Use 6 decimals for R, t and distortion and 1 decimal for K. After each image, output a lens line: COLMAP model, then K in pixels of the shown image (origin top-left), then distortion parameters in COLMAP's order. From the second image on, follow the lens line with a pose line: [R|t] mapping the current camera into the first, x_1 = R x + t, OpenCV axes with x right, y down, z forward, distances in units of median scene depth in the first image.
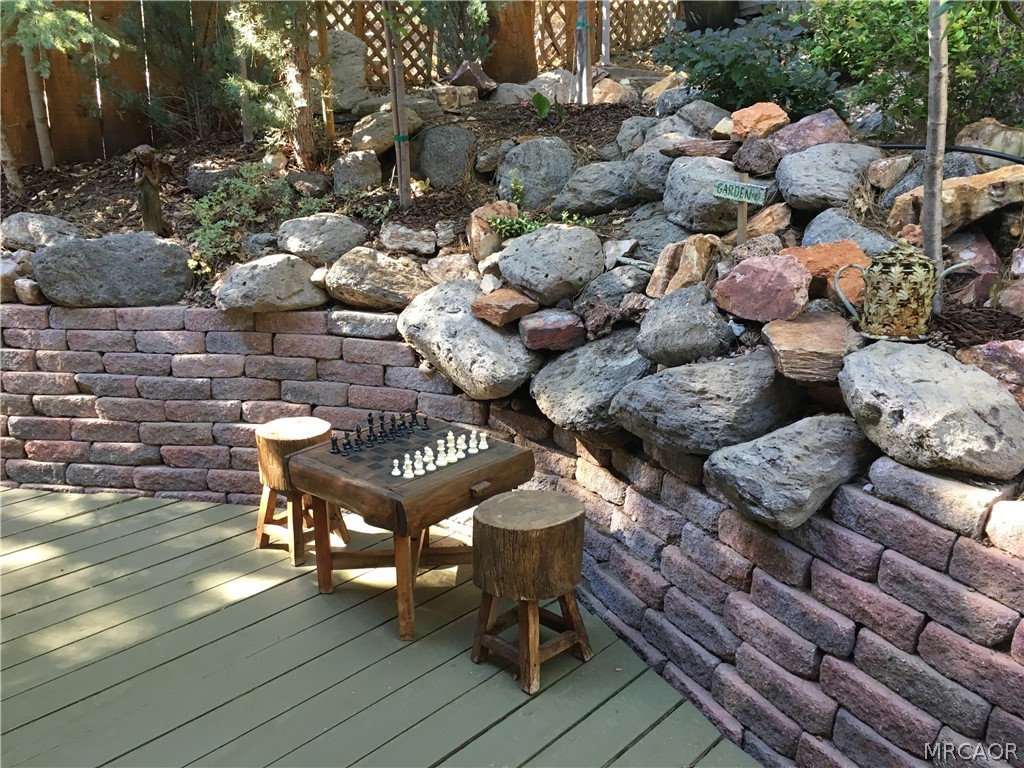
lens RADIAL K [[869.5, 0, 512.2], [0, 869.5, 383.9], [0, 0, 1]] dist [0.010737, 0.004672]
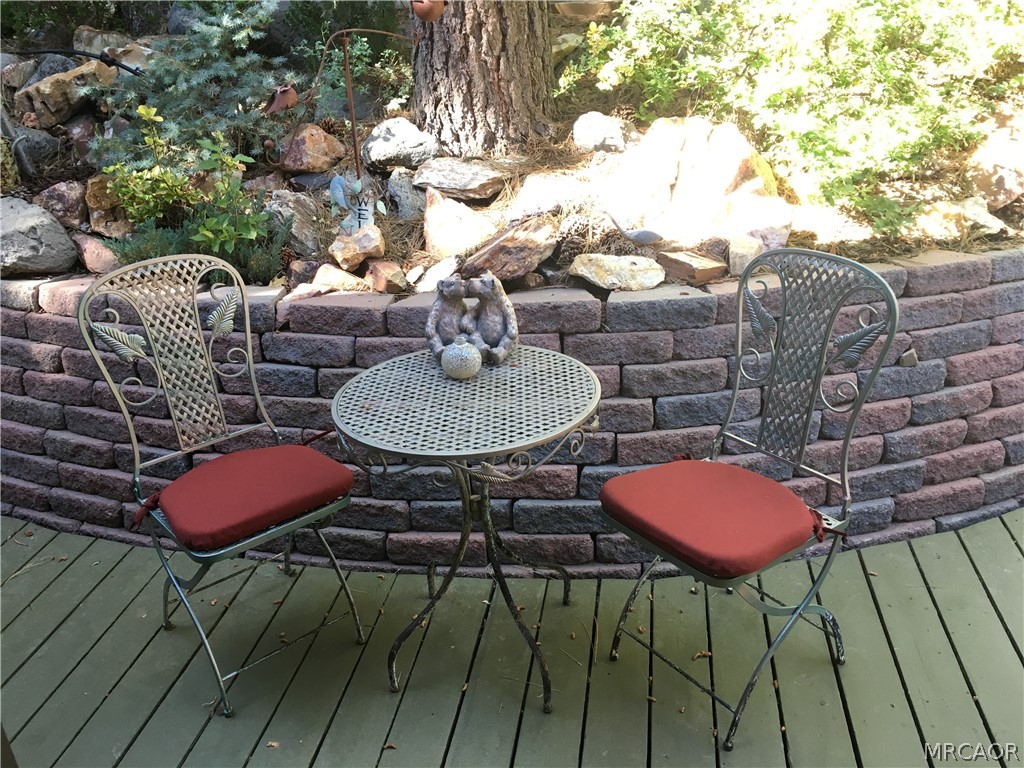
lens RADIAL K [[869.5, 0, 512.4], [0, 869.5, 384.2], [0, 0, 1]] dist [0.010737, 0.004672]
pose [[0.827433, -0.280726, 0.486362, 0.429513], [0.228957, 0.959473, 0.164286, 0.235825], [-0.512771, -0.024580, 0.858174, -0.768609]]
